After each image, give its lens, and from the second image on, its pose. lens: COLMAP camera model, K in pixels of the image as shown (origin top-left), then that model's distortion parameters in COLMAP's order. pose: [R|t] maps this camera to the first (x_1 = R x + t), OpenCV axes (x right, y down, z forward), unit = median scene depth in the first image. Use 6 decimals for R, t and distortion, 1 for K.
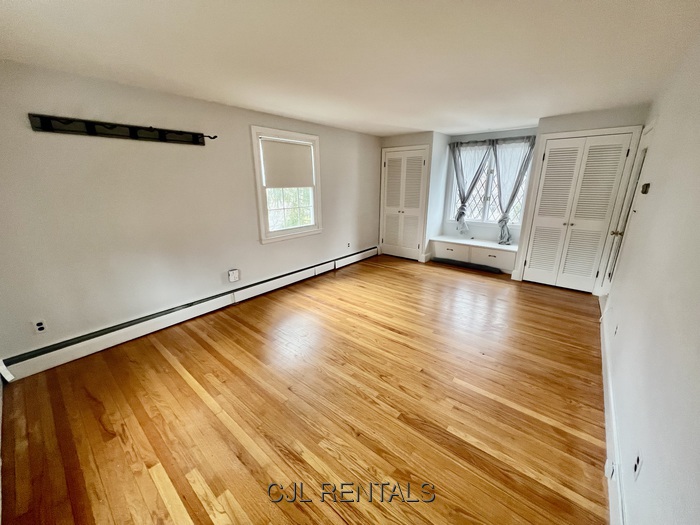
lens RADIAL K [[280.7, 0, 347.6], [0, 280.7, 262.6], [0, 0, 1]] dist [0.000601, 0.000338]
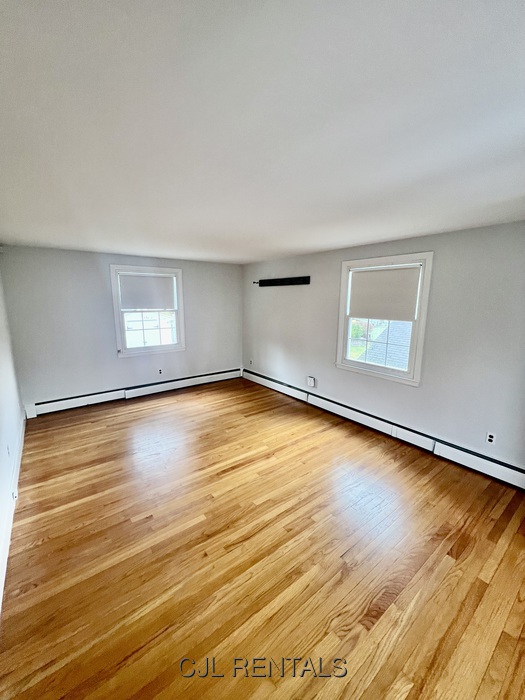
lens RADIAL K [[280.7, 0, 260.9], [0, 280.7, 348.2], [0, 0, 1]] dist [0.000601, 0.000338]
pose [[-0.218215, 0.172930, -0.960457, 0.799623], [-0.277539, 0.932539, 0.230960, -0.312504], [0.935604, 0.316963, -0.155499, 0.908099]]
